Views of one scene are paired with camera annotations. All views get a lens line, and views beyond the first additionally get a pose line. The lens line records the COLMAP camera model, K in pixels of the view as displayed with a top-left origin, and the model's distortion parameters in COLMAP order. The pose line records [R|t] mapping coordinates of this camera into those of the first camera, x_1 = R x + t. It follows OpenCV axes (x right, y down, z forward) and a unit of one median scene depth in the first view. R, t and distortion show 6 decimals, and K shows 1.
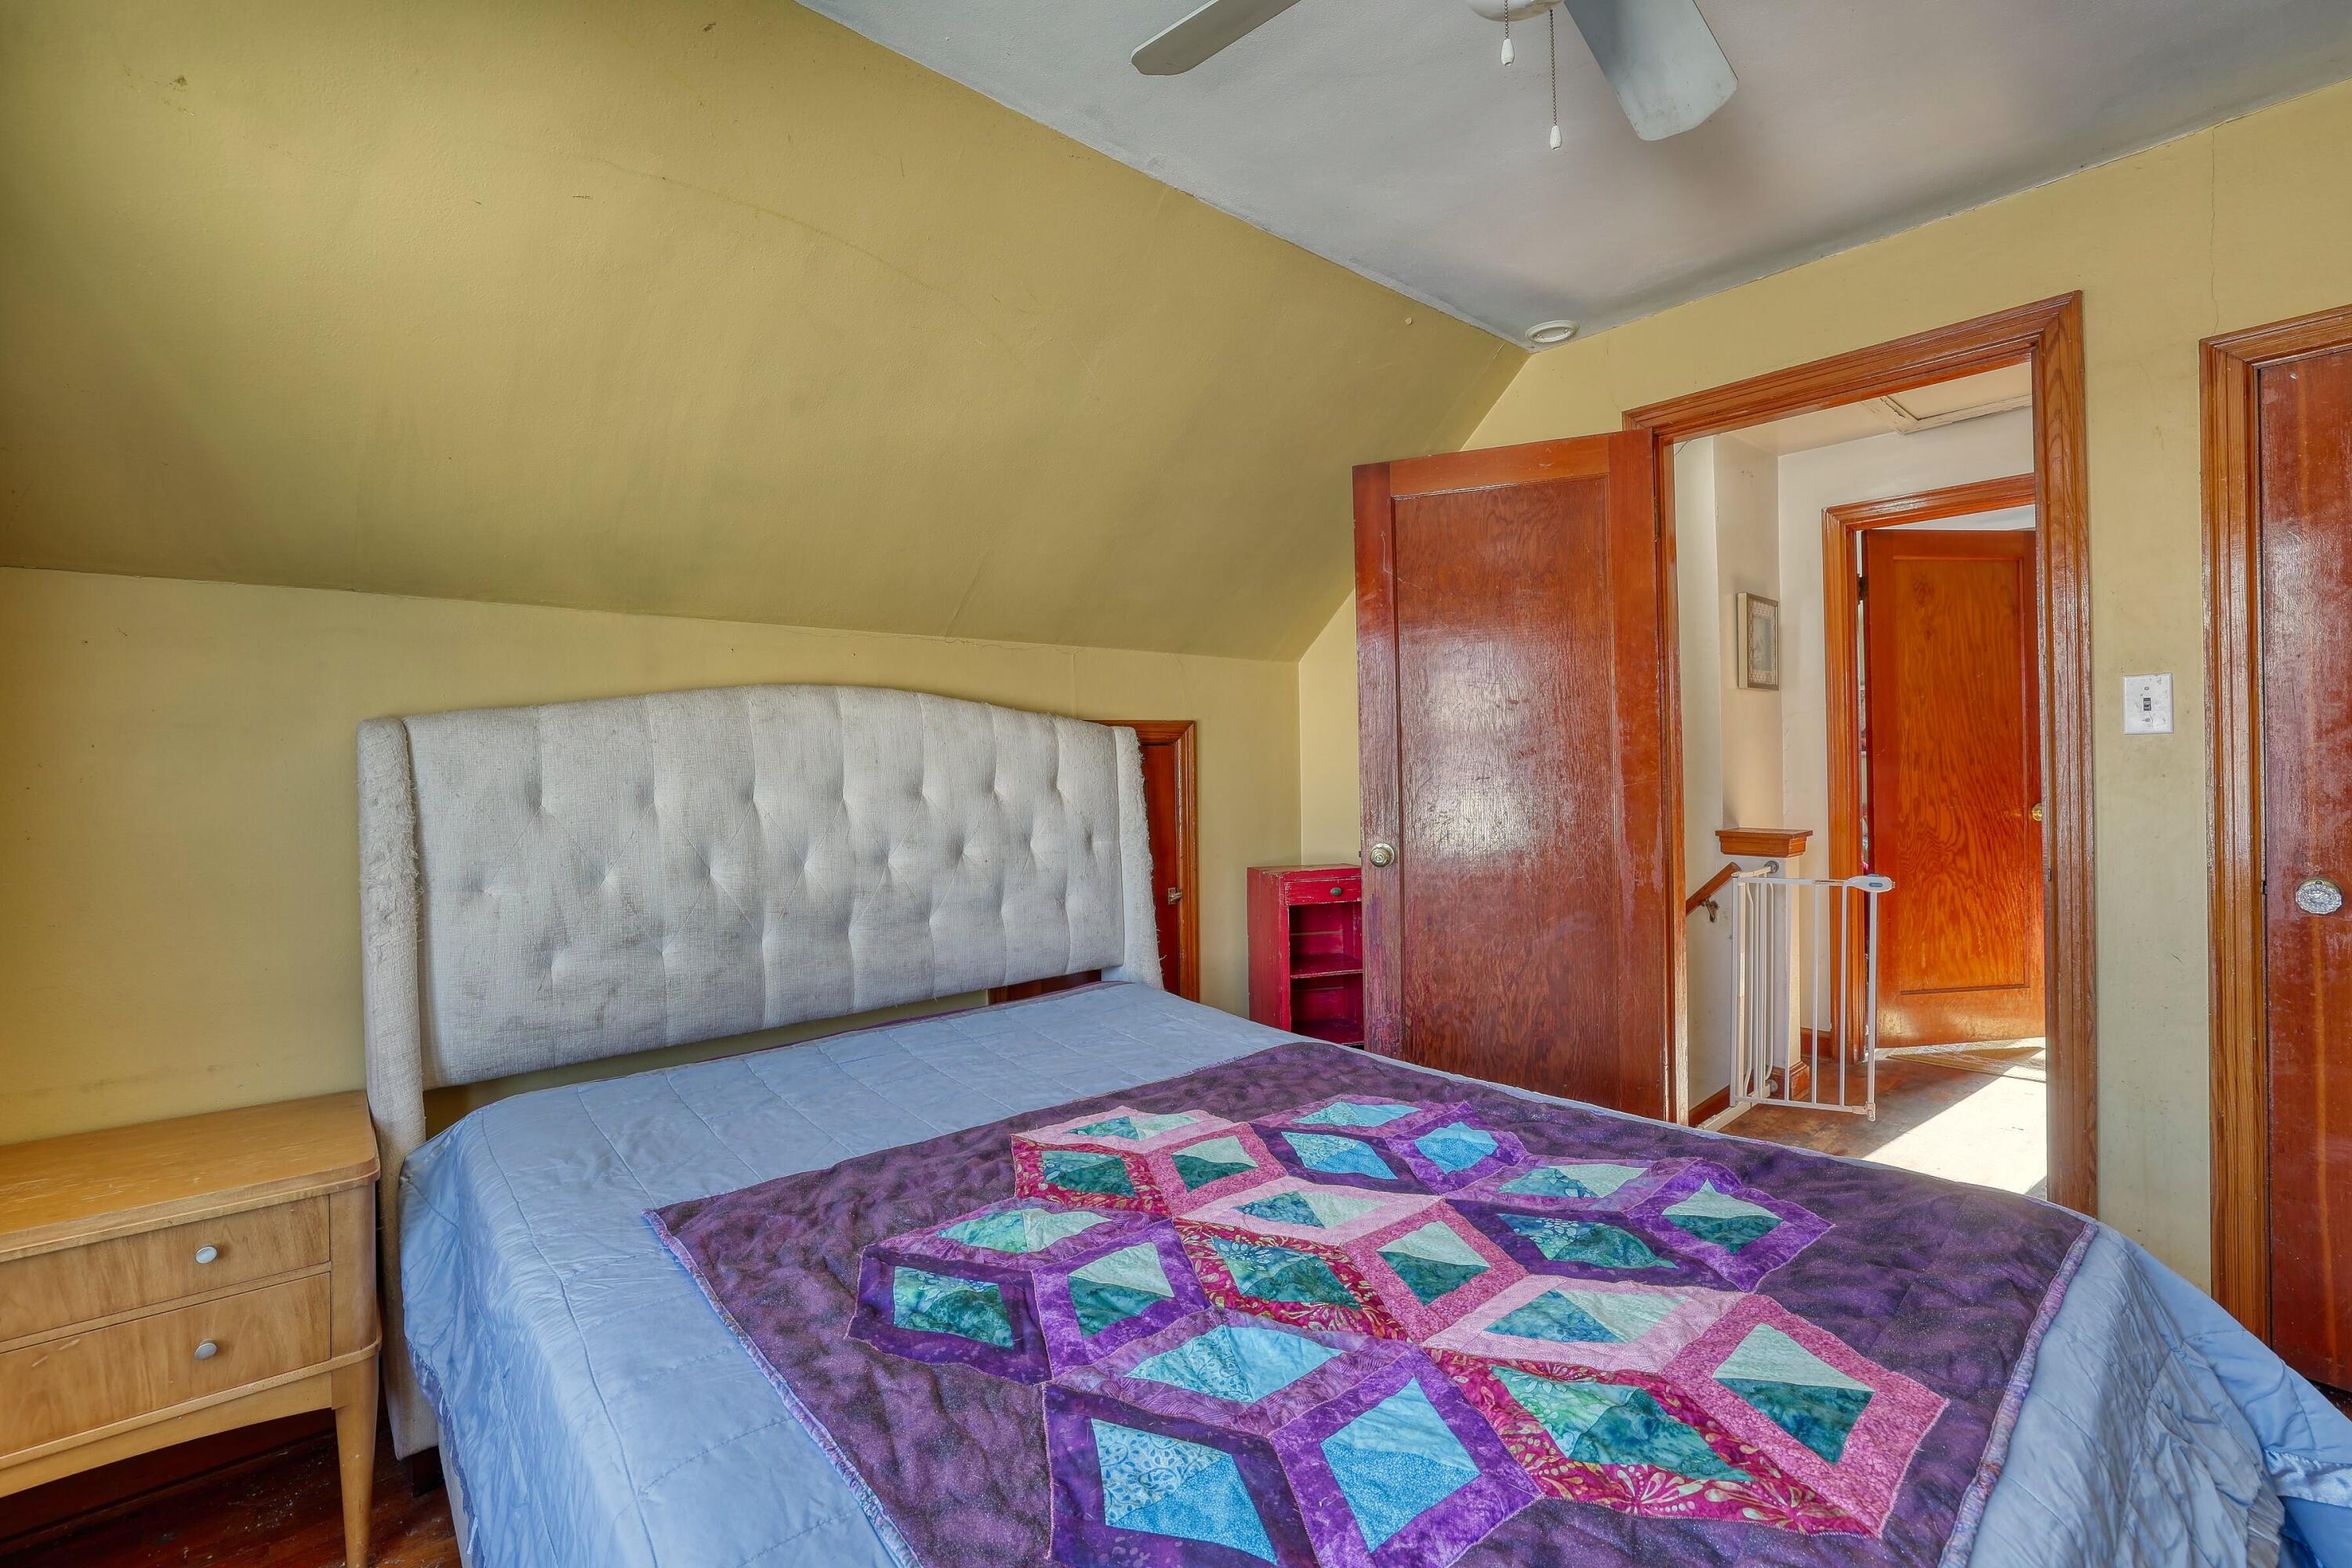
lens RADIAL K [[1019.7, 0, 1137.8], [0, 1019.7, 770.9], [0, 0, 1]] dist [-0.038346, 0.013289]
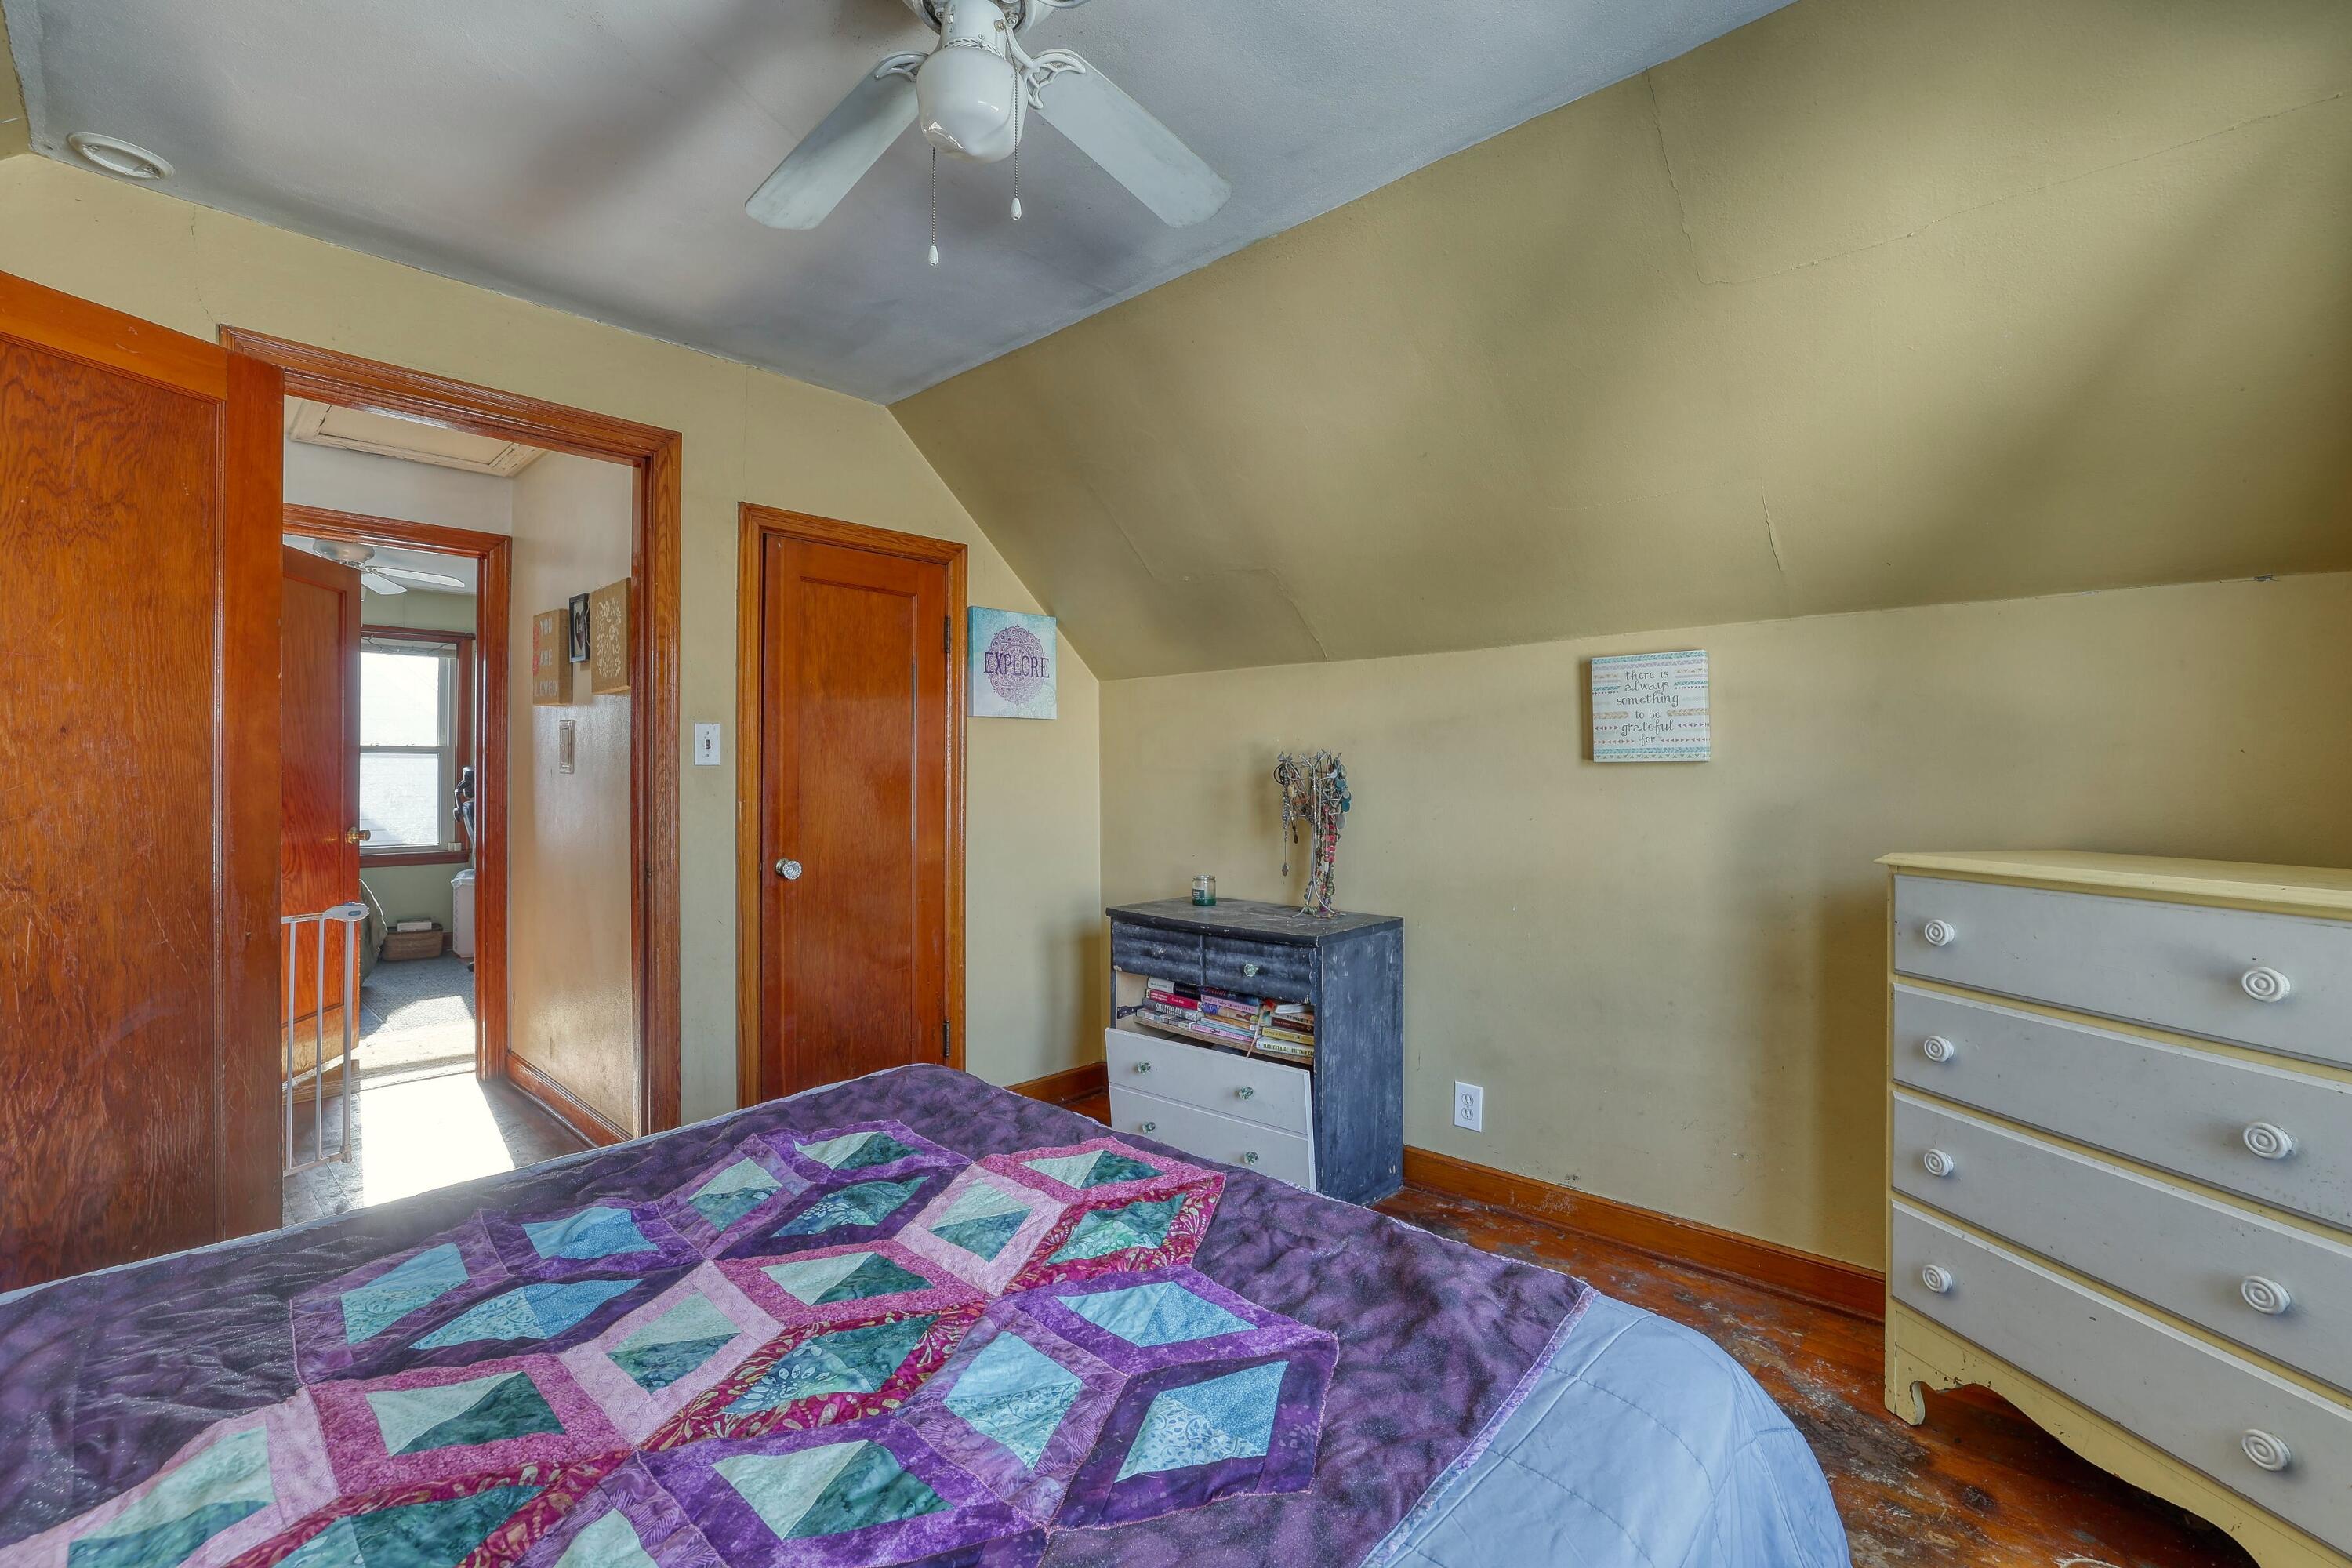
lens RADIAL K [[1013.8, 0, 1175.1], [0, 1013.8, 772.4], [0, 0, 1]] dist [-0.018055, 0.001322]
pose [[-0.119055, 0.022090, 0.992642, -0.482475], [0.007173, 0.999746, -0.021388, 0.007650], [-0.992862, 0.004574, -0.119183, 0.518596]]
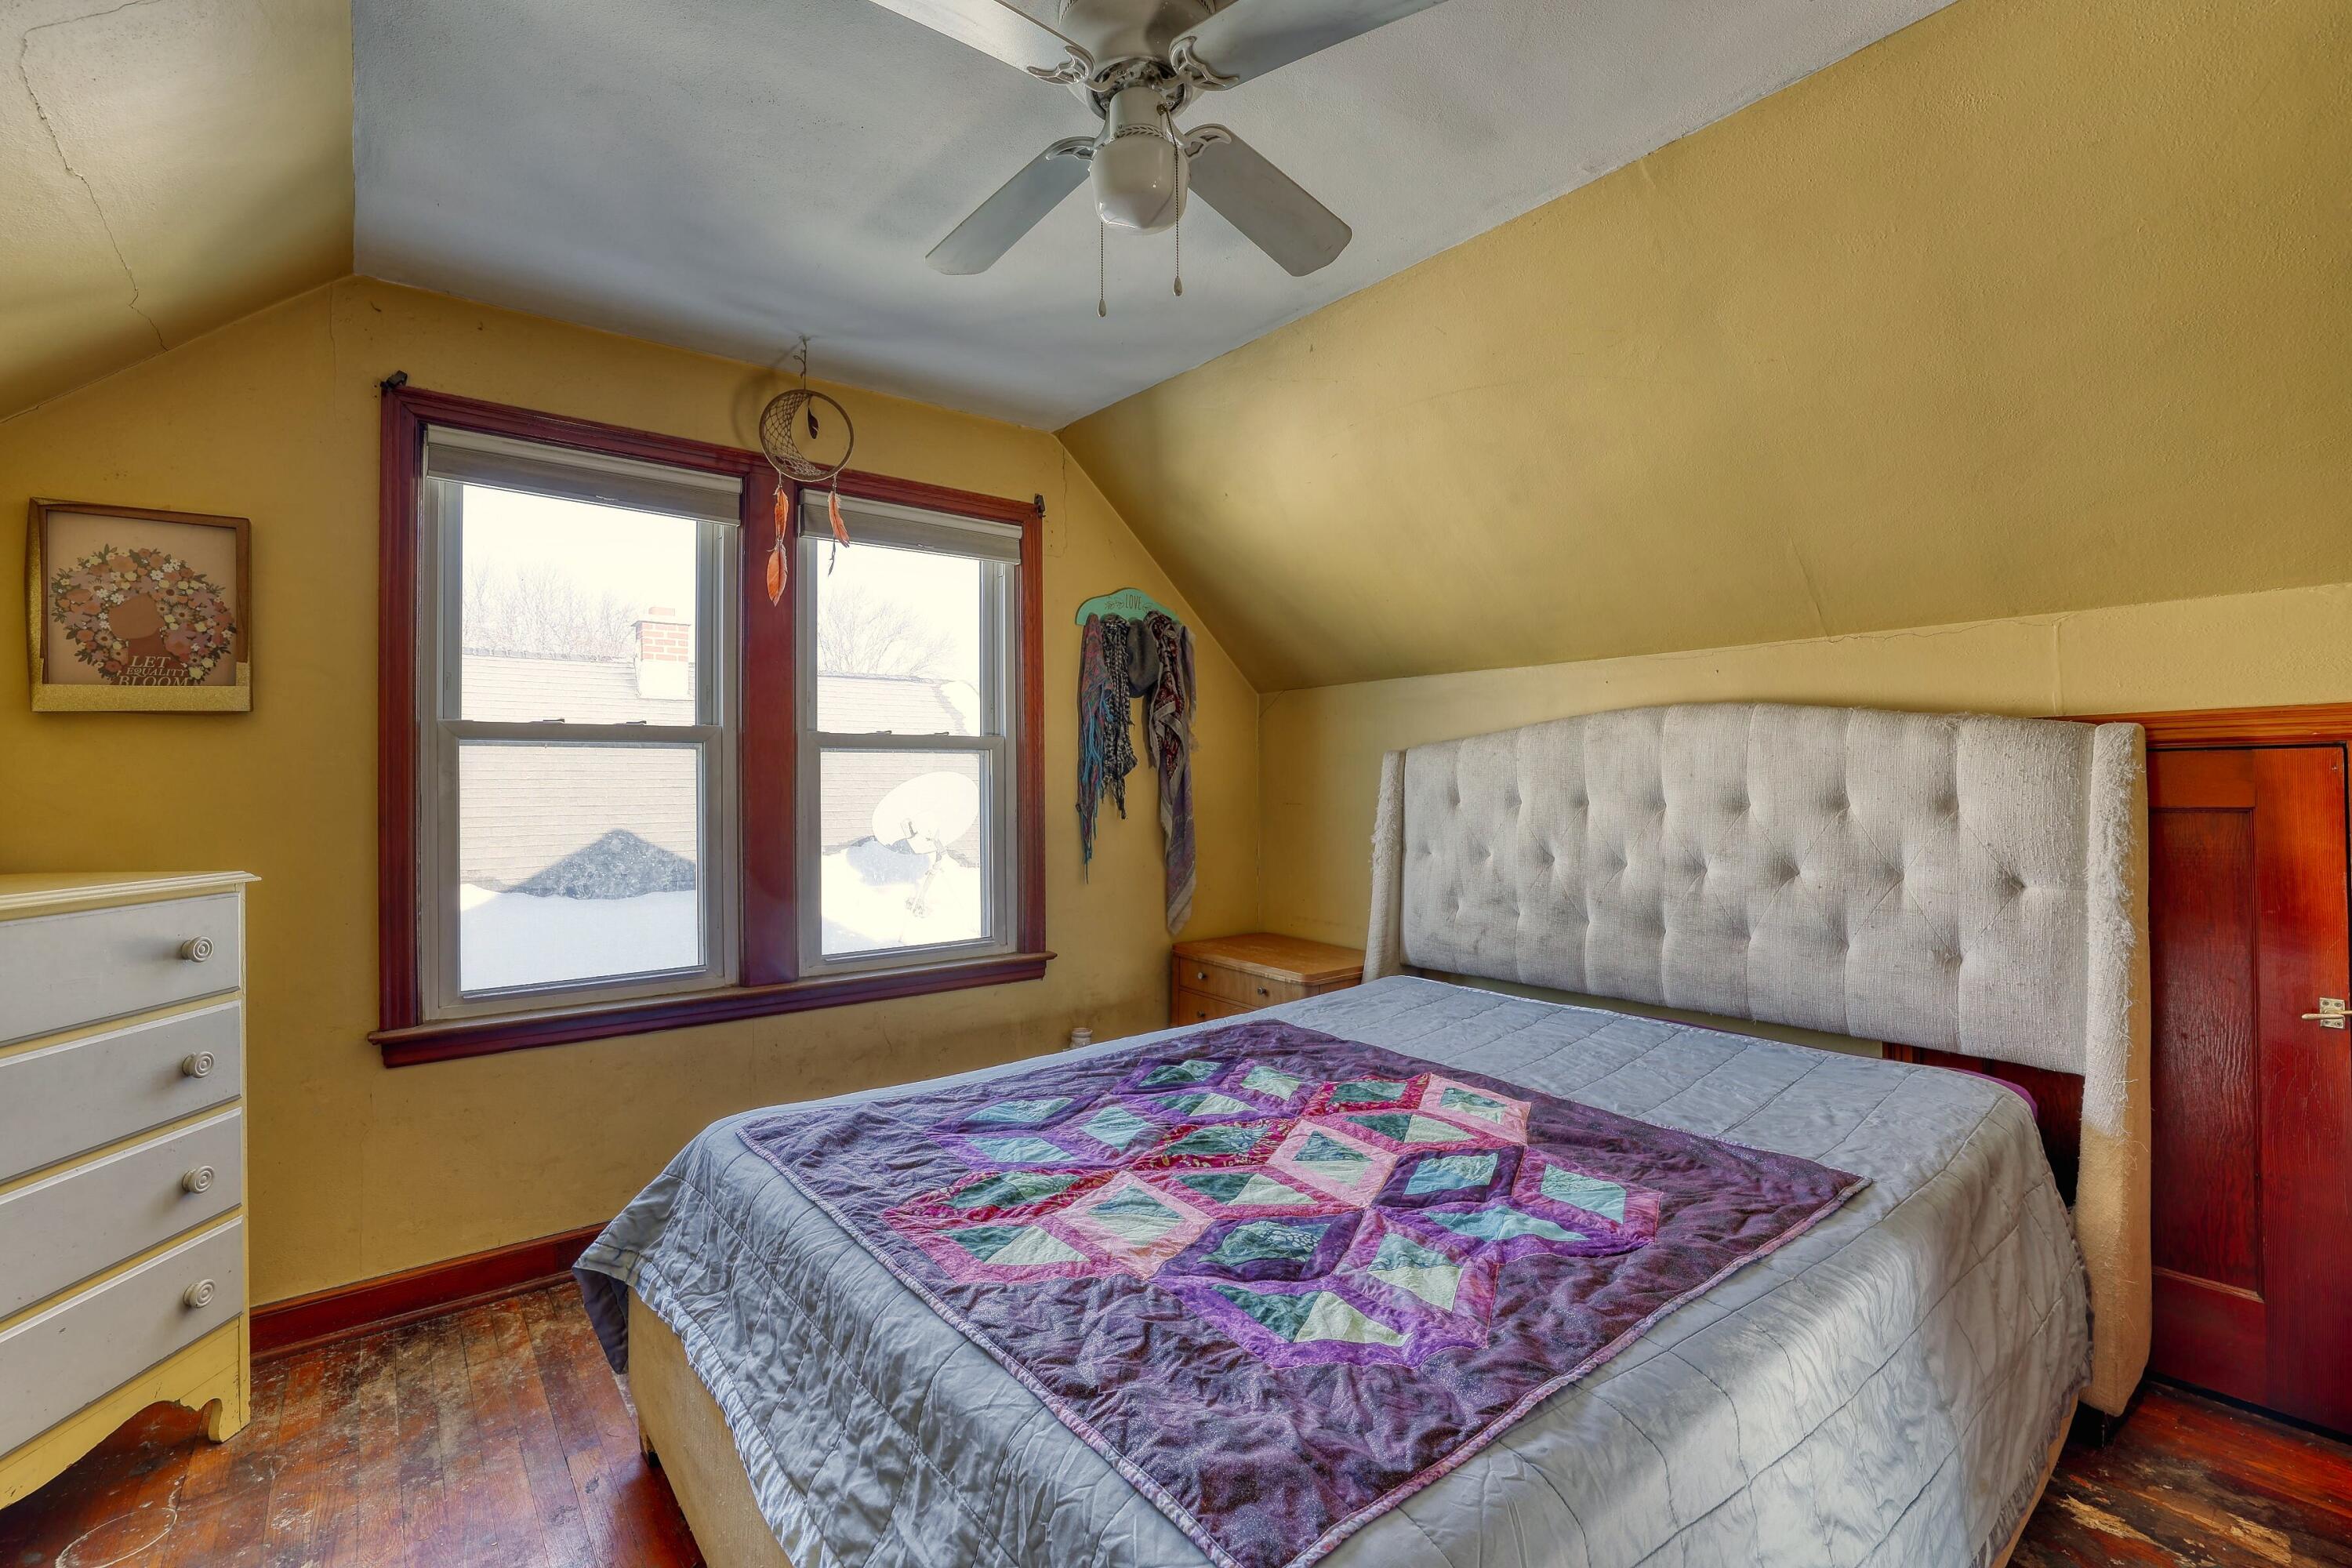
lens RADIAL K [[1019.7, 0, 1172.9], [0, 1019.7, 788.5], [0, 0, 1]] dist [-0.038346, 0.013289]
pose [[-0.030936, 0.024361, -0.999224, 1.003356], [0.000318, 0.999703, 0.024363, -0.026284], [0.999521, 0.000436, -0.030934, 0.623018]]
